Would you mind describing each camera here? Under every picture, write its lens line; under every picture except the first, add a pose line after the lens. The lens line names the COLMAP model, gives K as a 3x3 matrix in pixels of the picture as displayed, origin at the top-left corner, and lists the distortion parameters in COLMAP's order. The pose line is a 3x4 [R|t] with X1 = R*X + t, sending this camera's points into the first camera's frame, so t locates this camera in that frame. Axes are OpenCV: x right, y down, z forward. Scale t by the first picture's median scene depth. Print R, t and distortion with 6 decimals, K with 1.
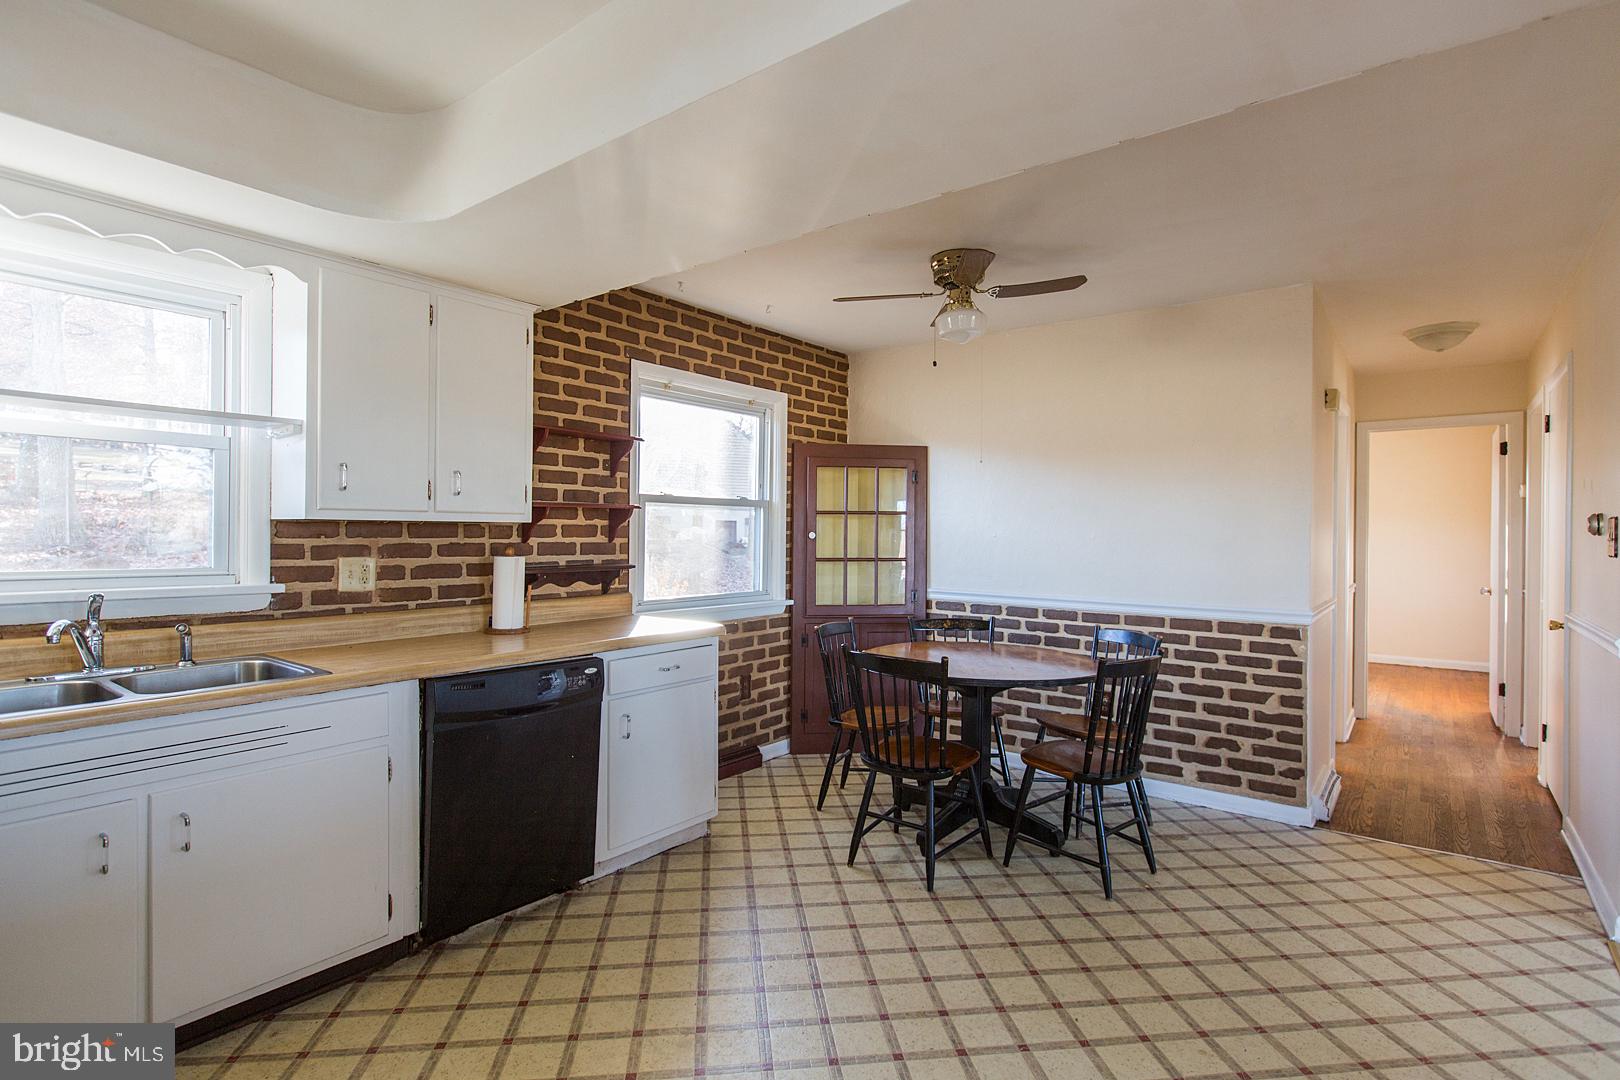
lens RADIAL K [[791.2, 0, 807.2], [0, 791.2, 533.5], [0, 0, 1]] dist [-0.002708, -0.000423]
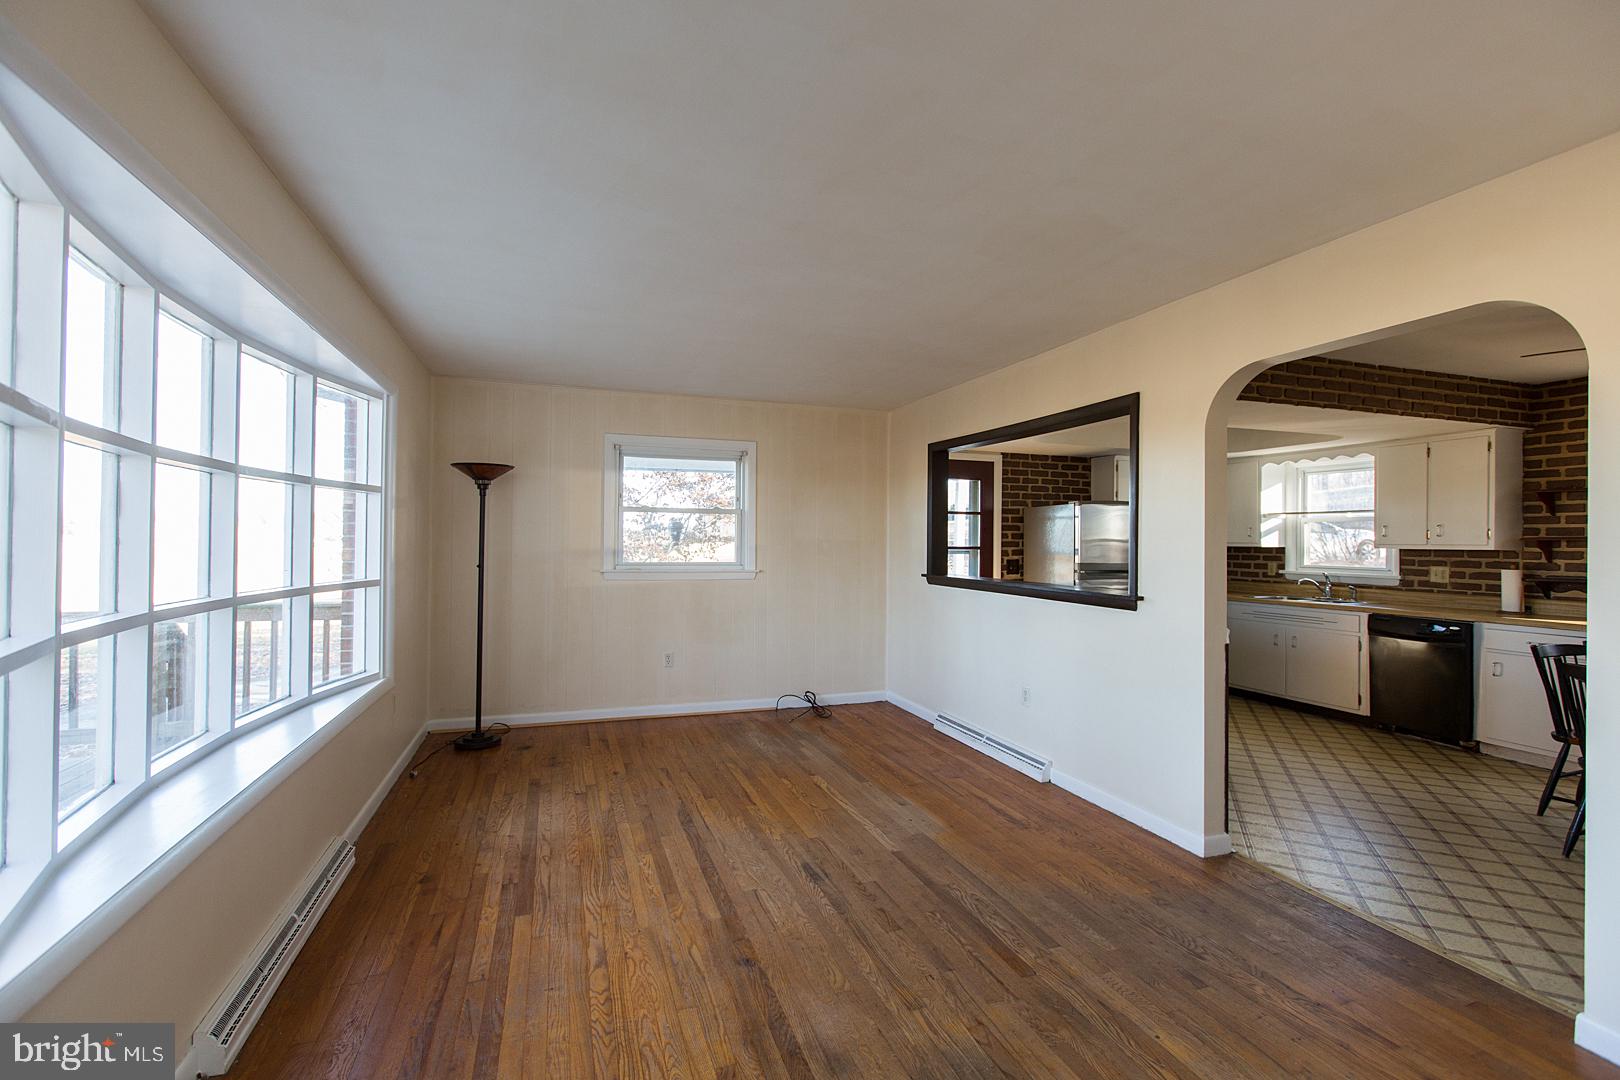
lens RADIAL K [[721.3, 0, 806.5], [0, 721.3, 535.3], [0, 0, 1]] dist [-0.000187, -0.000117]
pose [[-0.539964, -0.019070, -0.841472, 1.617877], [-0.015212, 0.999801, -0.012897, -0.002216], [0.841551, 0.005837, -0.540147, 0.503209]]
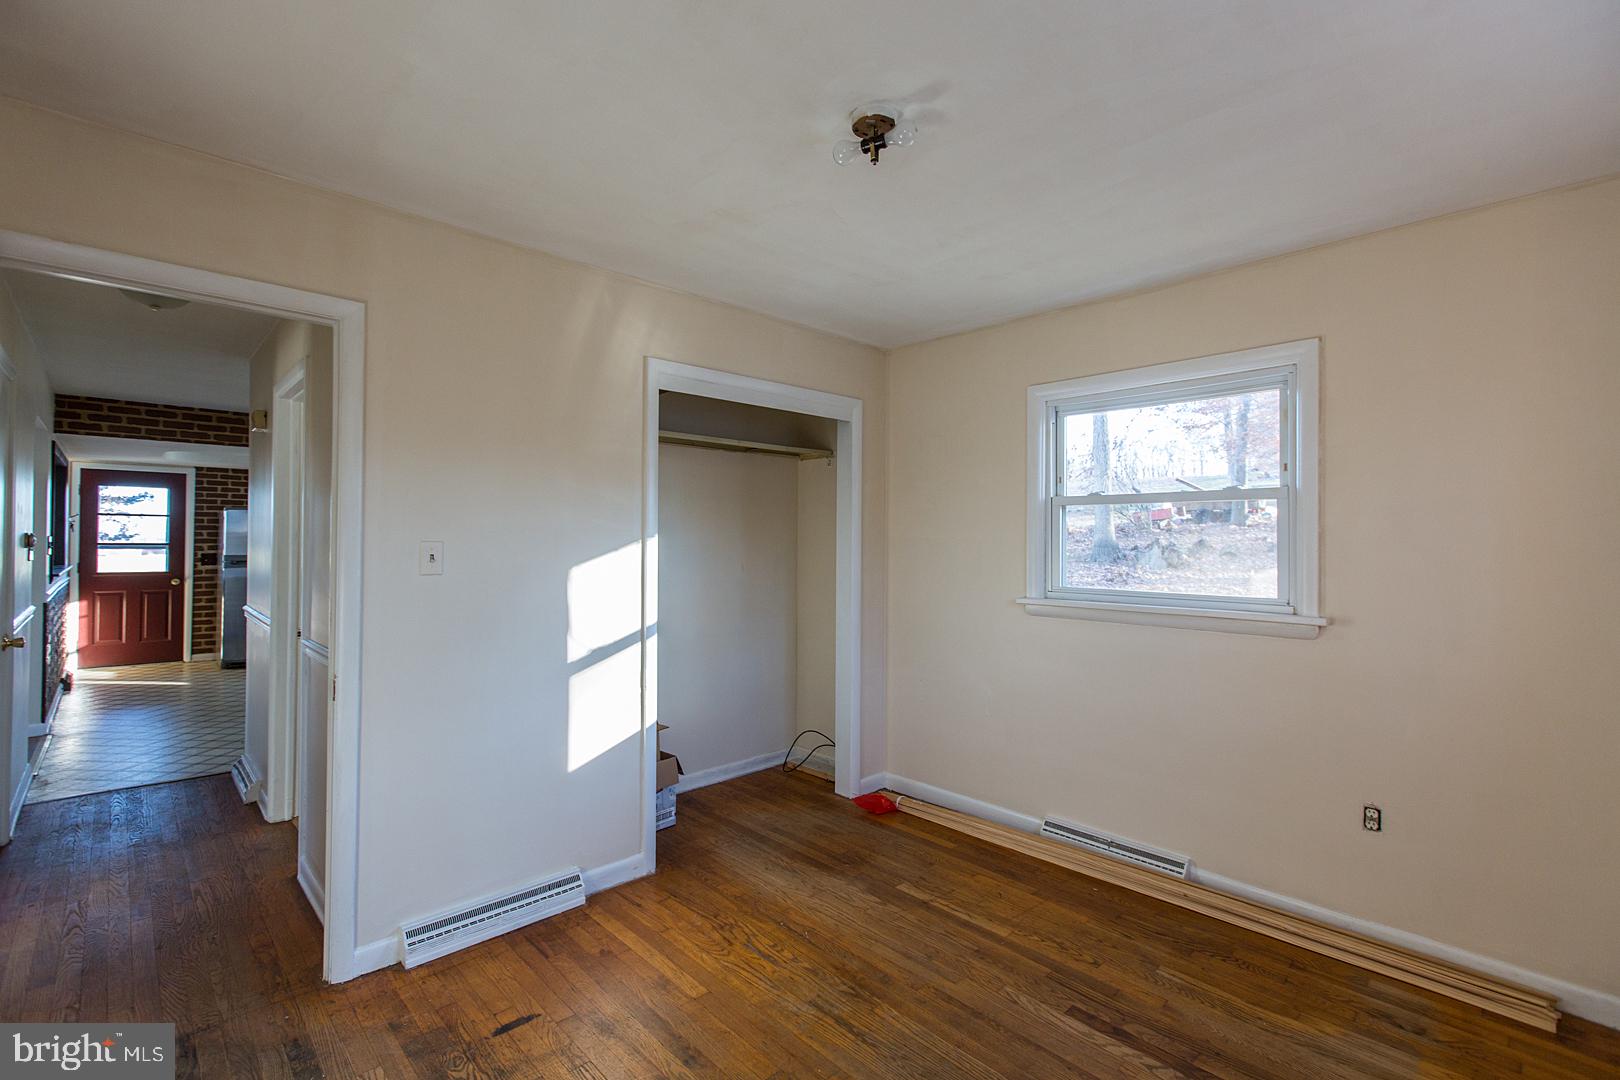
lens RADIAL K [[721.2, 0, 810.5], [0, 721.2, 533.9], [0, 0, 1]] dist [0.004171, -0.003755]
pose [[-0.138744, -0.017572, -0.990172, 1.778491], [-0.009169, 0.999823, -0.016458, -0.013659], [0.990286, 0.006795, -0.138881, 2.193687]]
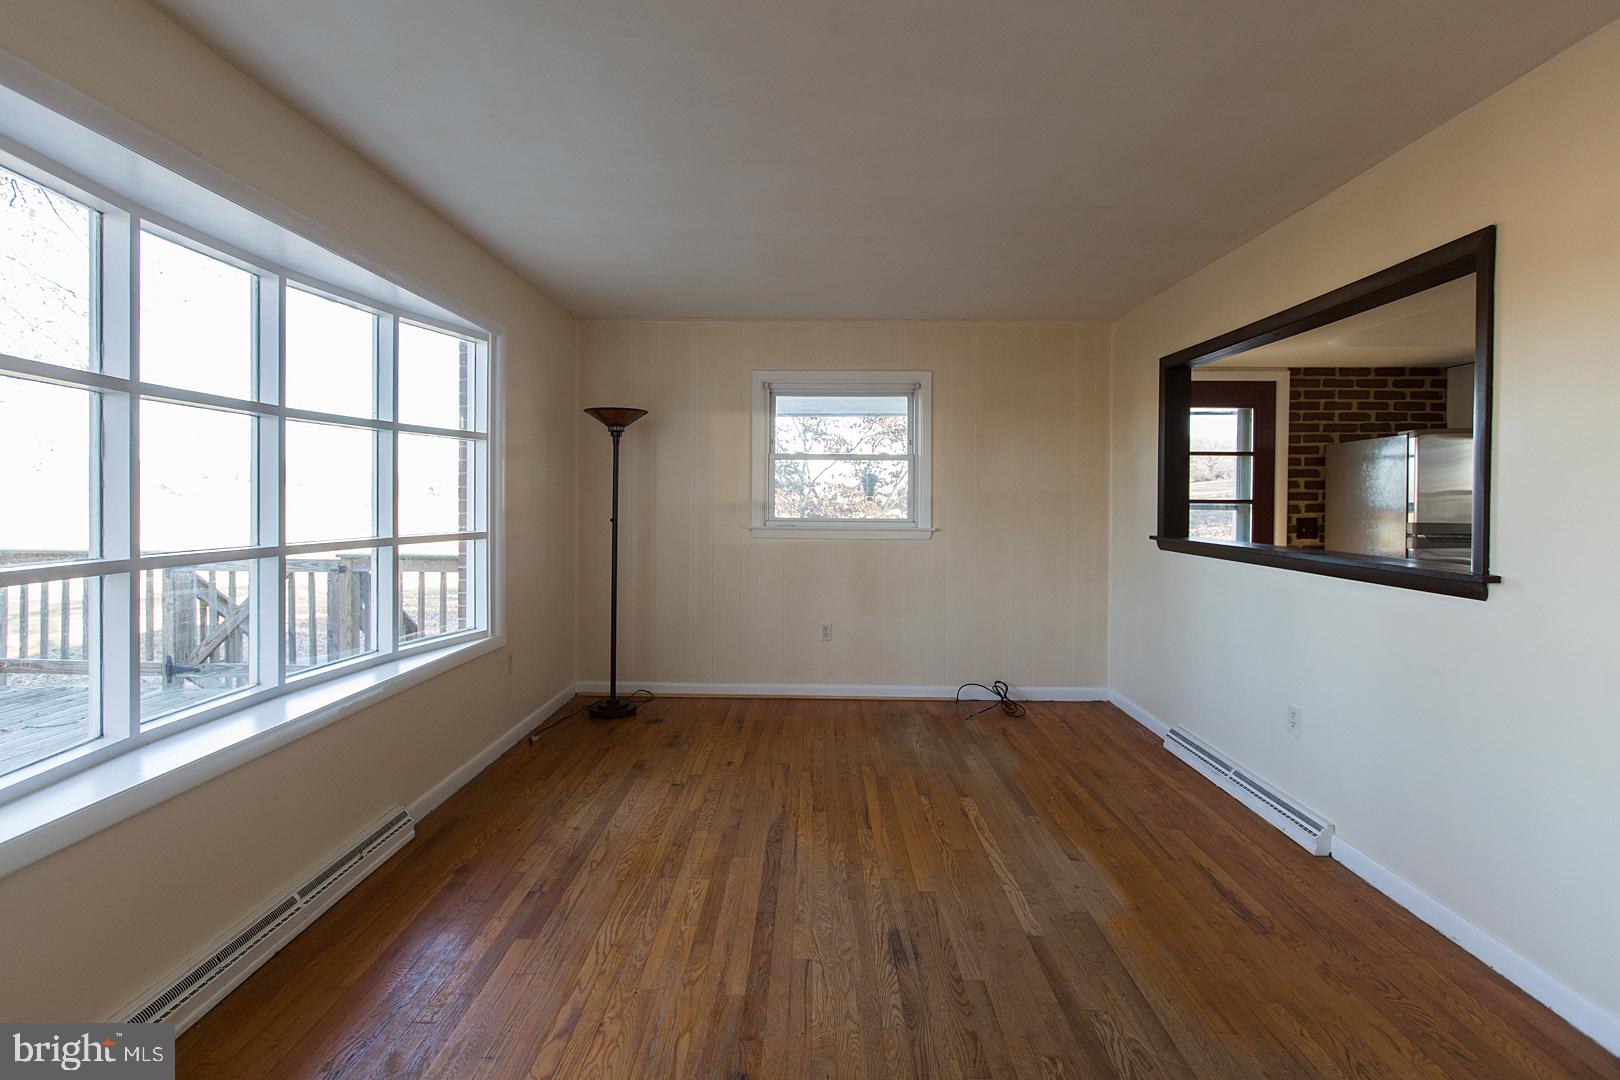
lens RADIAL K [[767.9, 0, 796.1], [0, 767.9, 507.2], [0, 0, 1]] dist [0.002222, -0.000065]
pose [[-0.801200, -0.005687, -0.598370, 1.348137], [-0.013742, 0.999866, 0.008897, 0.009056], [0.598239, 0.015351, -0.801171, 0.513247]]
